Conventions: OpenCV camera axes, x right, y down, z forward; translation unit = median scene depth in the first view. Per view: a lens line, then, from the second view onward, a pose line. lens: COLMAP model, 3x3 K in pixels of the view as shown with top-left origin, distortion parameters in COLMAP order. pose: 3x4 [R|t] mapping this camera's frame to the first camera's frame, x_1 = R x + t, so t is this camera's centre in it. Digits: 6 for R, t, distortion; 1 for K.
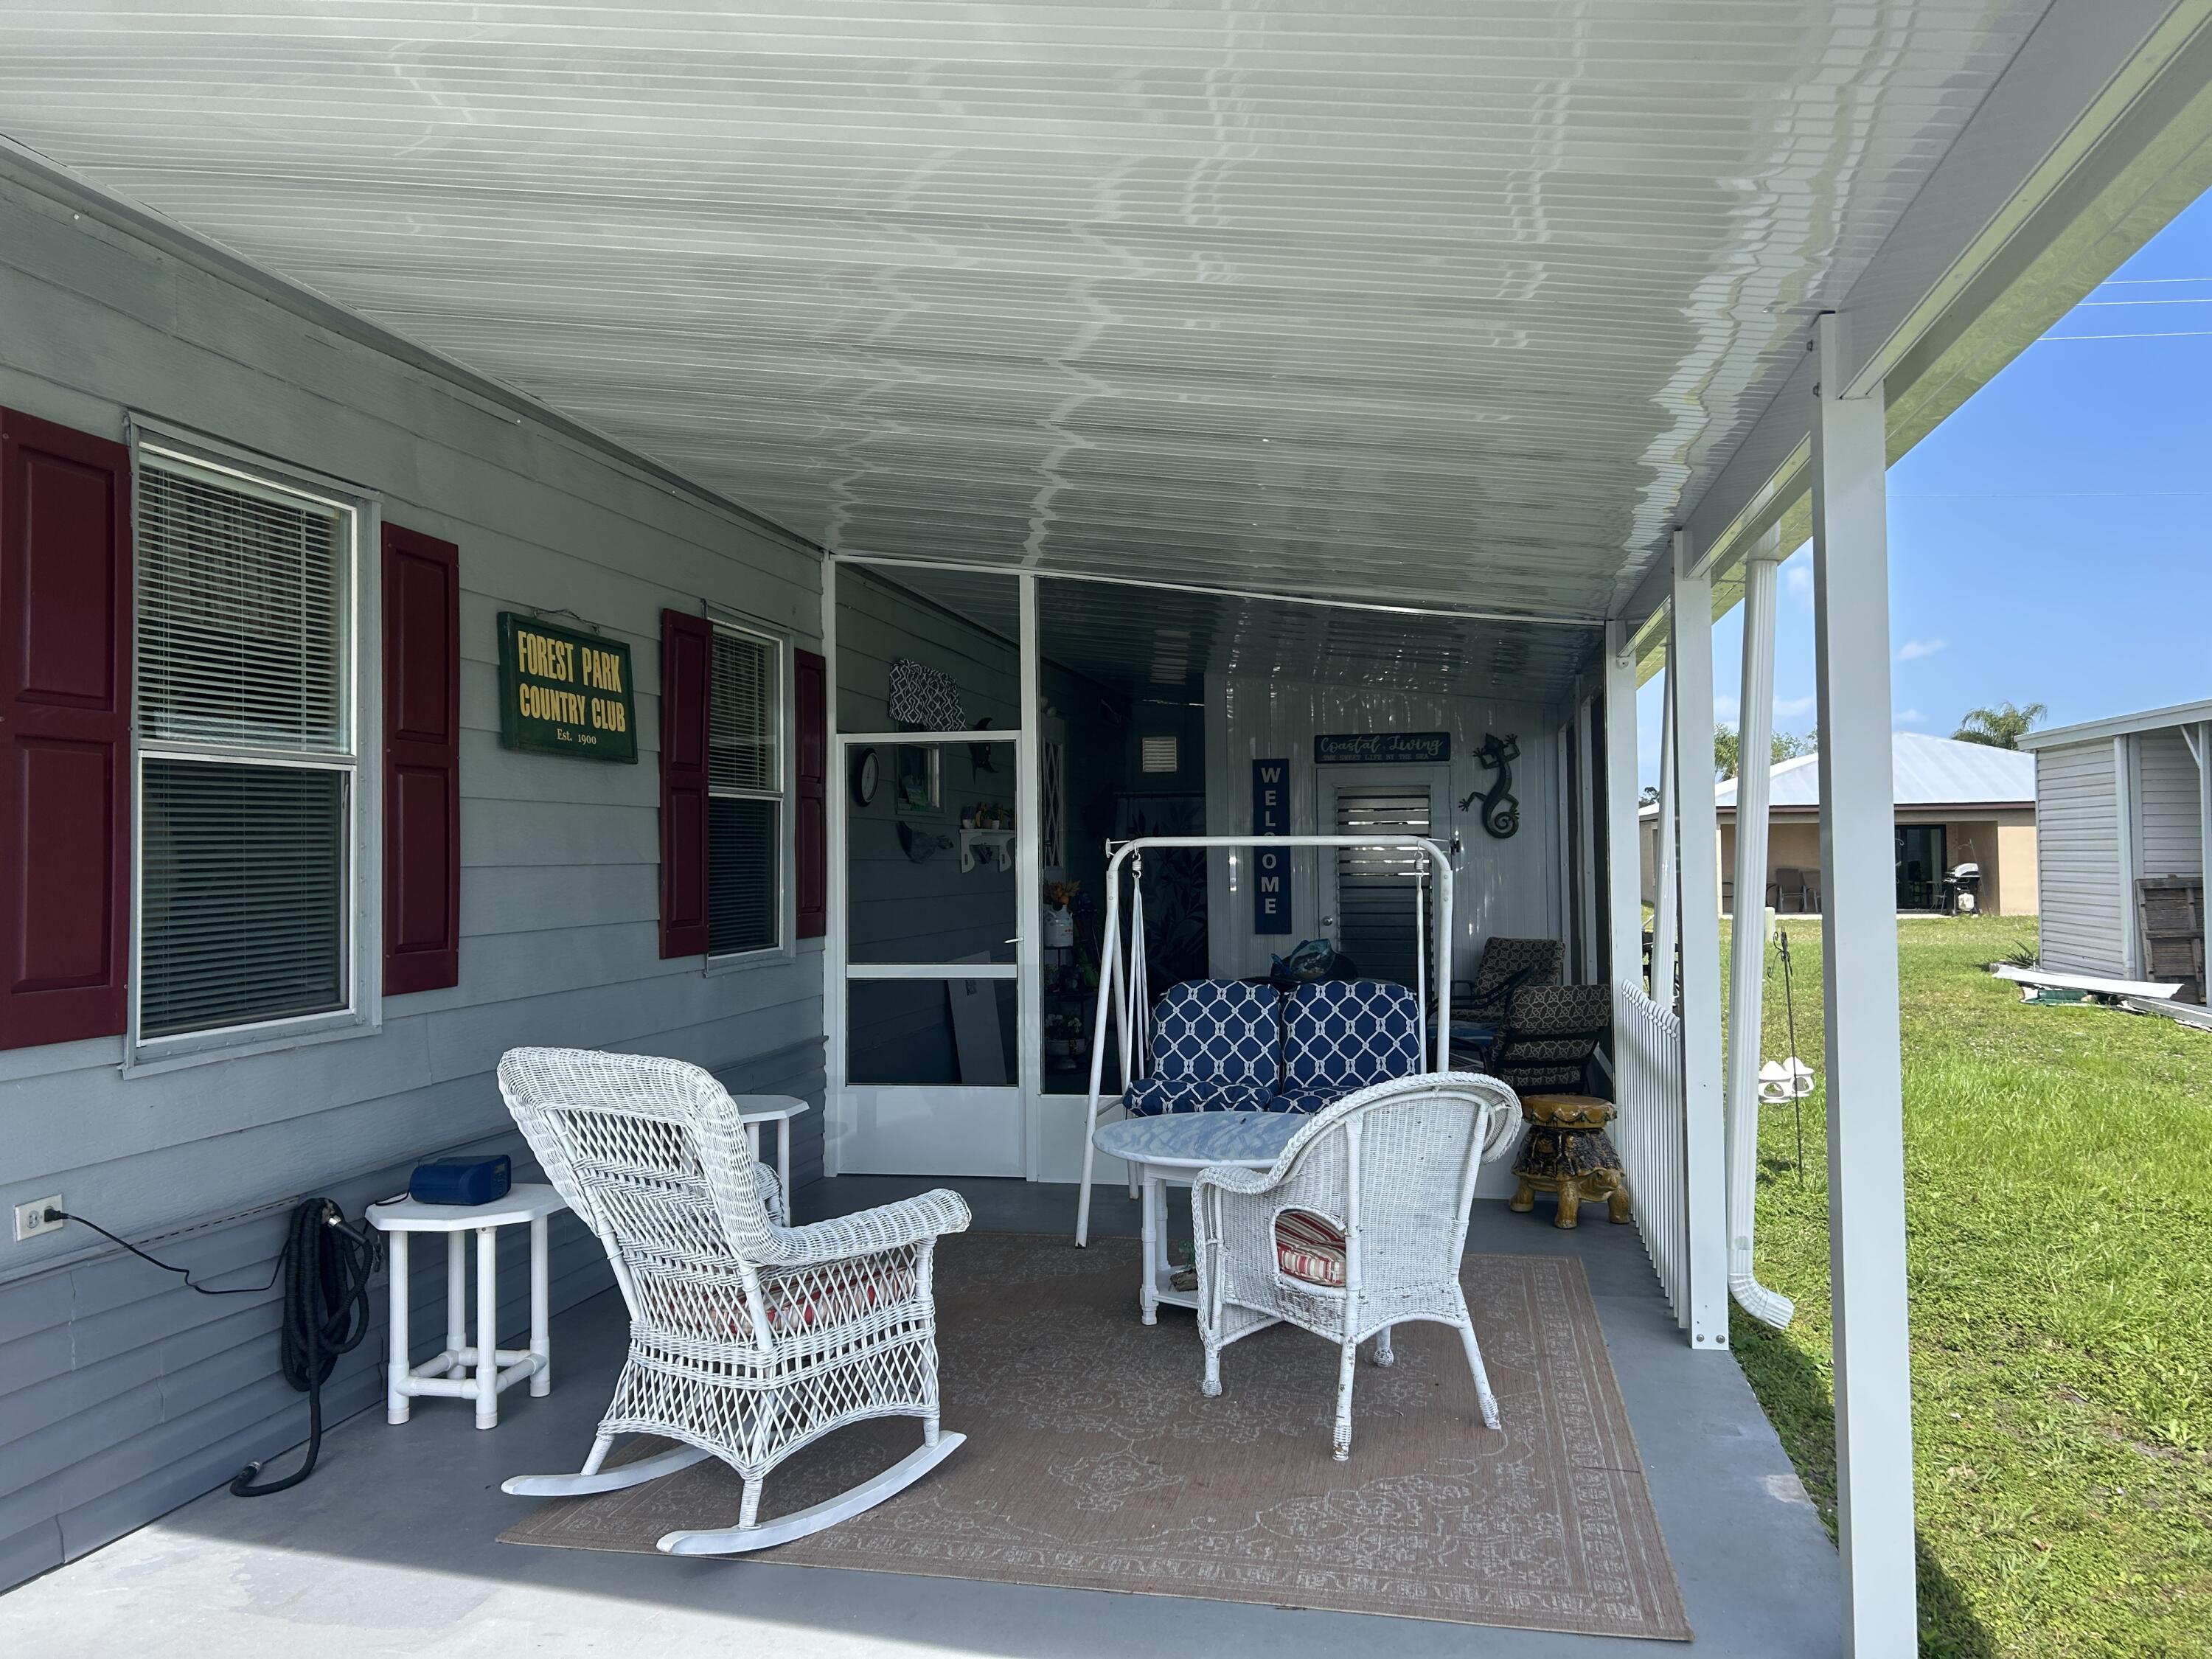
lens RADIAL K [[1655.3, 0, 1119.1], [0, 1655.3, 816.9], [0, 0, 1]] dist [0.067451, -0.074499]
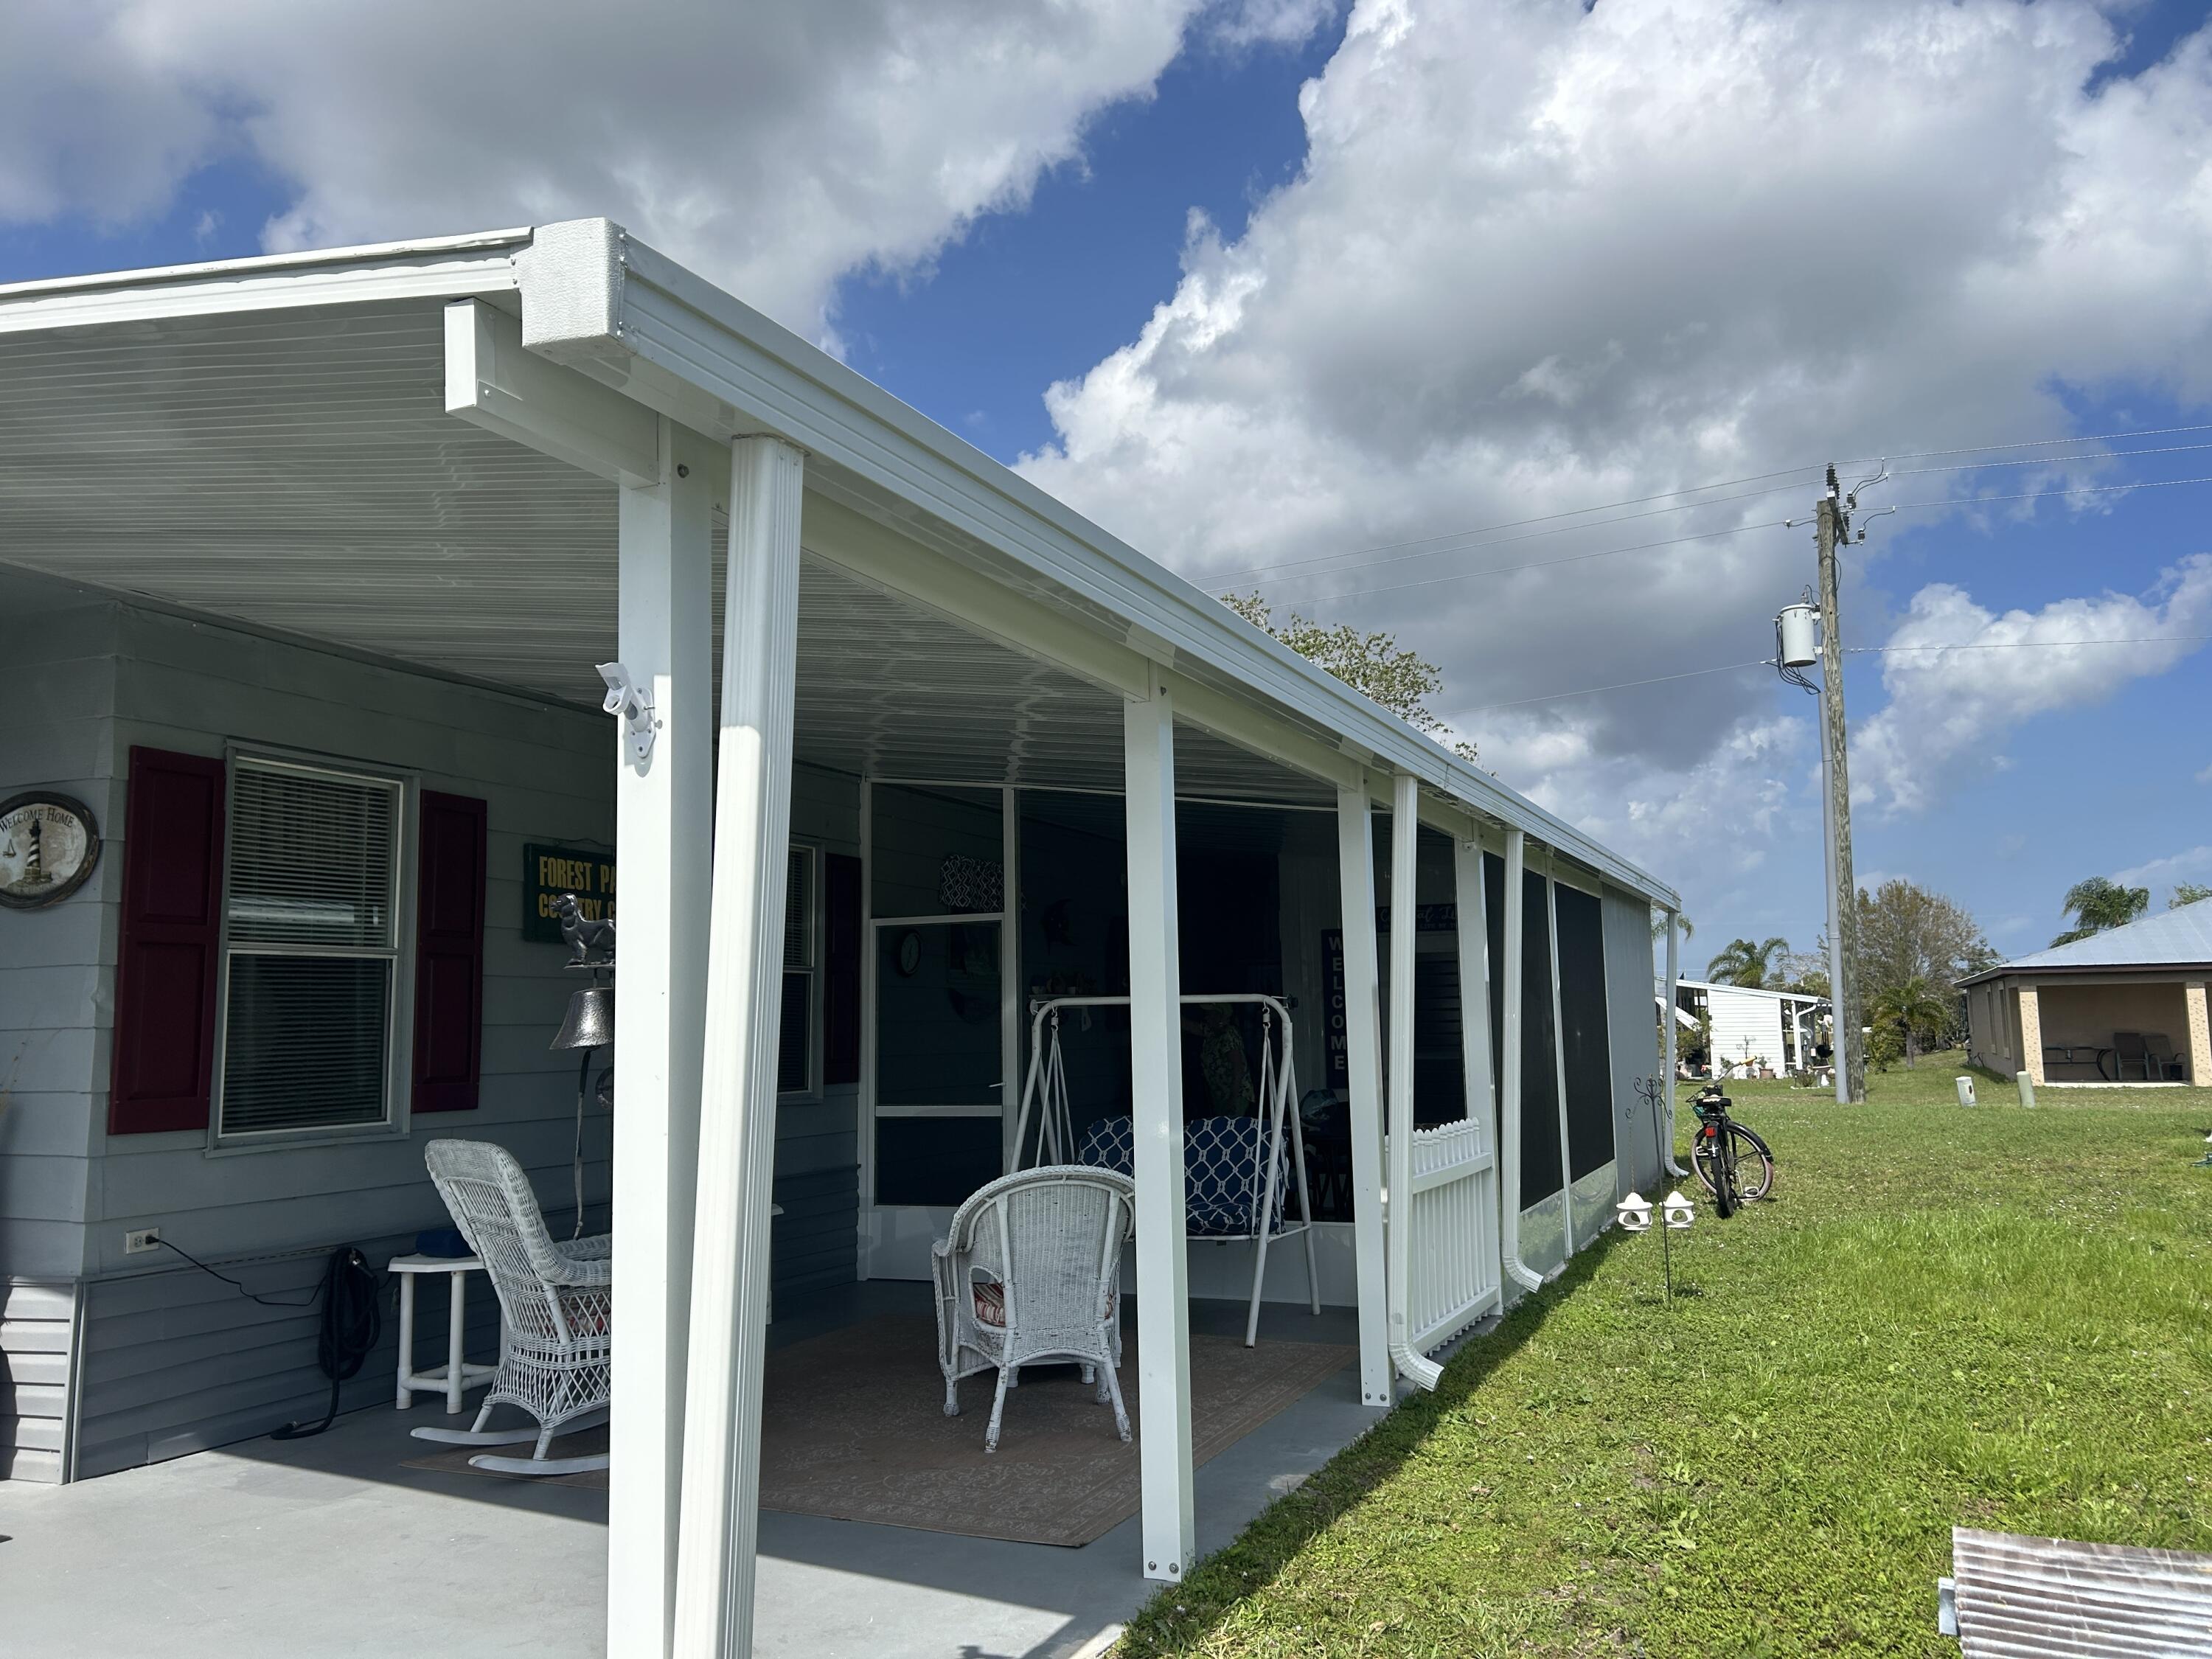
lens RADIAL K [[1650.6, 0, 1105.3], [0, 1650.6, 851.9], [0, 0, 1]] dist [0.071364, -0.066738]
pose [[0.974182, -0.032421, -0.223422, 0.442515], [0.013870, 0.996360, -0.084107, 0.010129], [0.225335, 0.078837, 0.971086, -0.272434]]
